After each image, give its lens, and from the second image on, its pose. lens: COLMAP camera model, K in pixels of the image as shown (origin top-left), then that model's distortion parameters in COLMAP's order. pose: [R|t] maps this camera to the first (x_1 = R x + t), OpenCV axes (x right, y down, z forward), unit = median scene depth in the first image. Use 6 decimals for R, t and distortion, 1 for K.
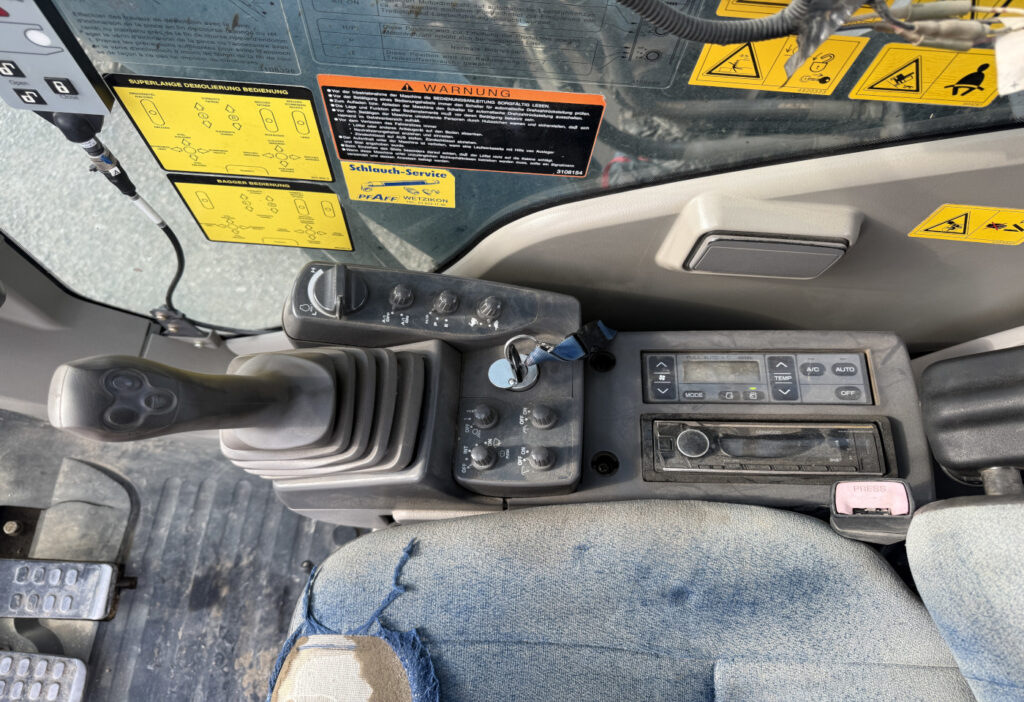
lens RADIAL K [[657.2, 0, 491.8], [0, 657.2, 350.5], [0, 0, 1]] dist [-0.007859, -0.002729]
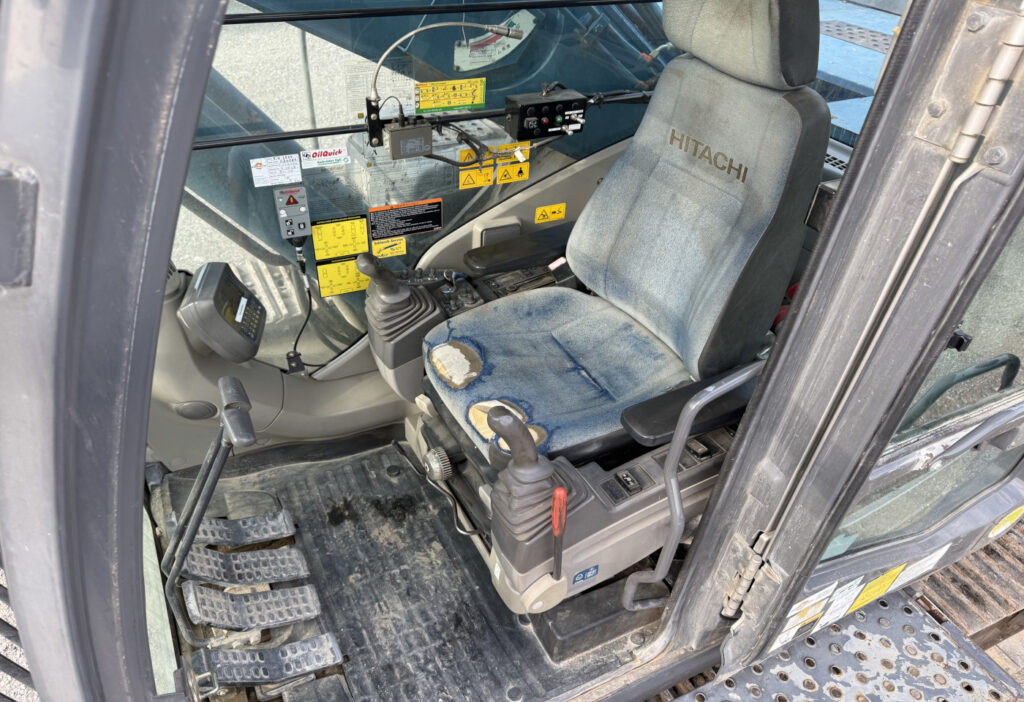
lens RADIAL K [[718.2, 0, 493.5], [0, 718.2, 362.5], [0, 0, 1]] dist [0.057862, -0.002435]
pose [[0.850685, -0.309325, 0.425032, -1.542860], [0.482049, 0.781529, -0.396032, 2.027487], [-0.209673, 0.541785, 0.813945, -1.811578]]
